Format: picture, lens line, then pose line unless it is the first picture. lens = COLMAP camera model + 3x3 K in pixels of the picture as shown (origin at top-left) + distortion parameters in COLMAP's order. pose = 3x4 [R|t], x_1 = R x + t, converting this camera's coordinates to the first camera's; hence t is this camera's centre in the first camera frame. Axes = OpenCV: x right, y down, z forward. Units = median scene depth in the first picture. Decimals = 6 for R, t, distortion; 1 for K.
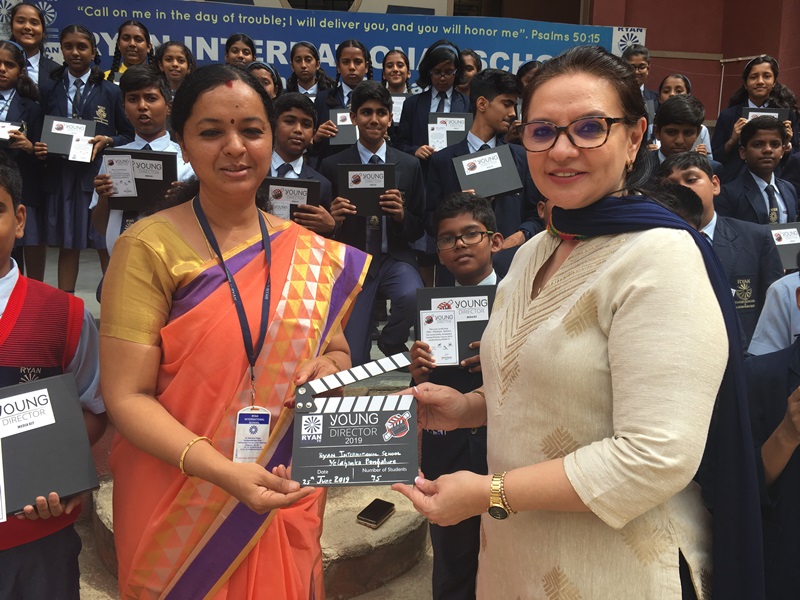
lens RADIAL K [[663.2, 0, 385.2], [0, 663.2, 298.7], [0, 0, 1]] dist [0.089229, -0.114560]
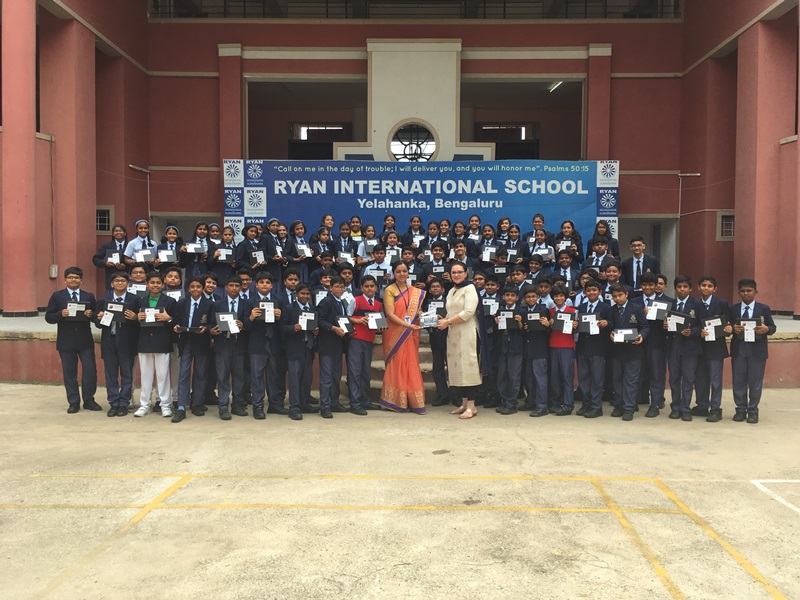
lens RADIAL K [[653.6, 0, 401.0], [0, 653.6, 297.0], [0, 0, 1]] dist [0.091051, -0.128762]
pose [[0.994335, -0.019880, -0.104413, 0.036964], [0.009683, 0.995210, -0.097275, 0.066403], [0.105846, 0.095713, 0.989765, -0.593524]]
